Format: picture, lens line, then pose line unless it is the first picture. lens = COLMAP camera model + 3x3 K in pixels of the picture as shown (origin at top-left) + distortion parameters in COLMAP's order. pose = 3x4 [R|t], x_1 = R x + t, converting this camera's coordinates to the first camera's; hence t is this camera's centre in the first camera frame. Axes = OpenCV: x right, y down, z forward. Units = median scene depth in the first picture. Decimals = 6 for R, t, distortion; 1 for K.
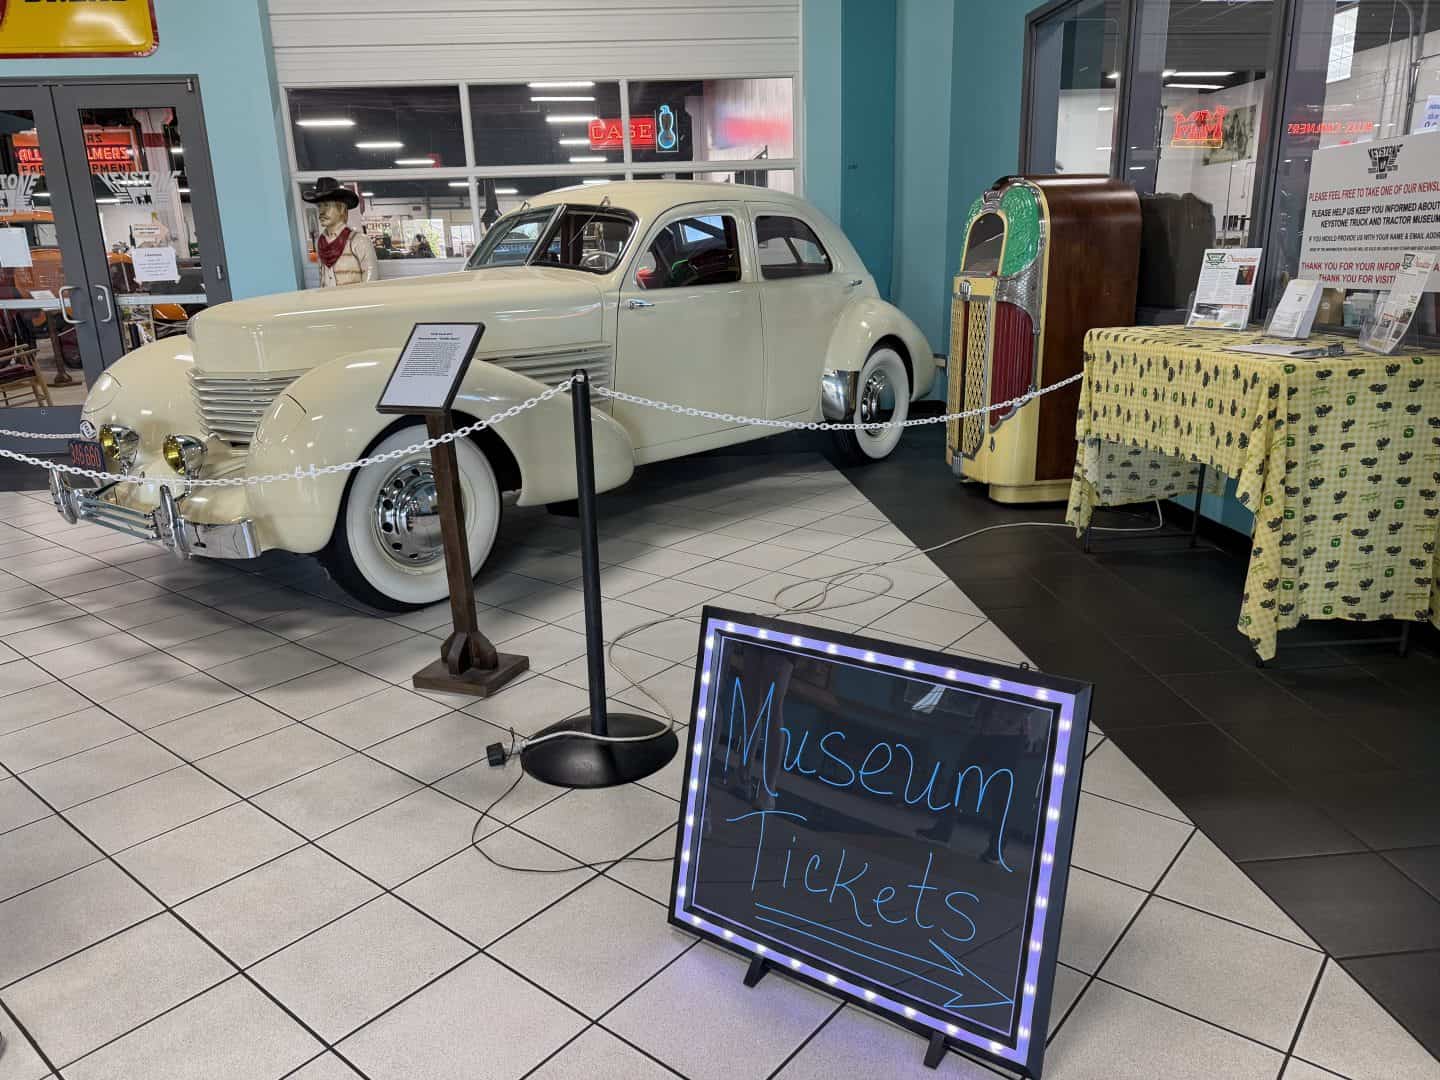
lens RADIAL K [[1011.7, 0, 719.8], [0, 1011.7, 541.3], [0, 0, 1]] dist [0.040692, 0.001615]
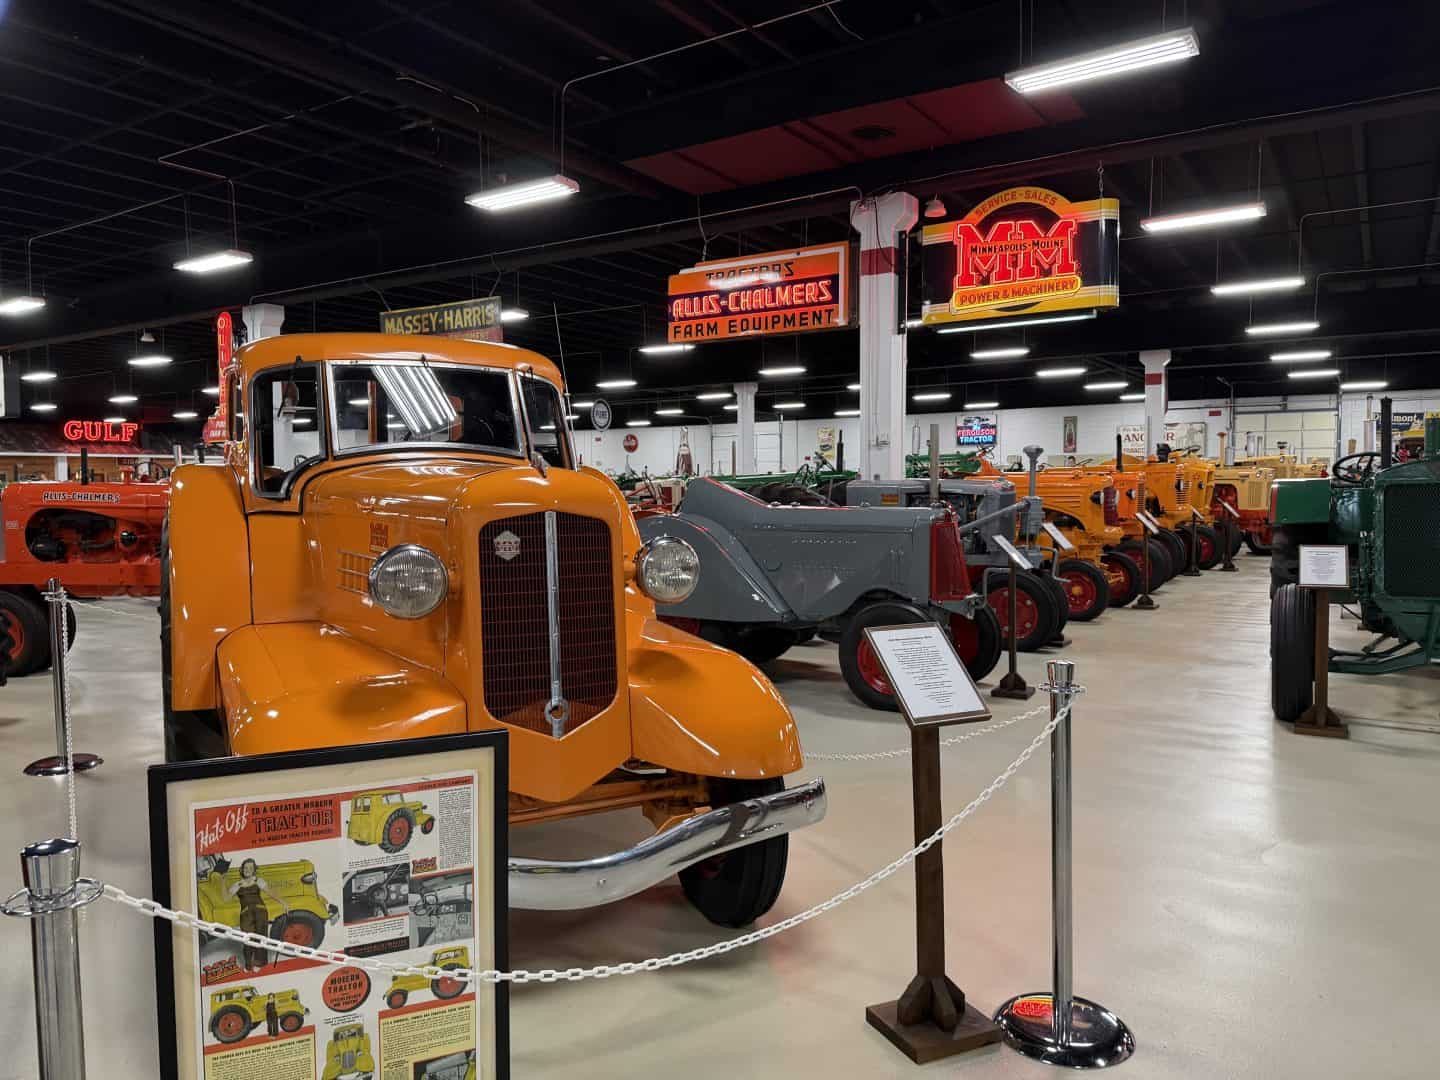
lens RADIAL K [[1011.7, 0, 719.0], [0, 1011.7, 538.9], [0, 0, 1]] dist [0.040692, 0.001615]
pose [[0.787942, 0.068411, -0.611938, -0.293345], [-0.192225, 0.971470, -0.138908, -0.170582], [0.584976, 0.227081, 0.778612, 0.593900]]
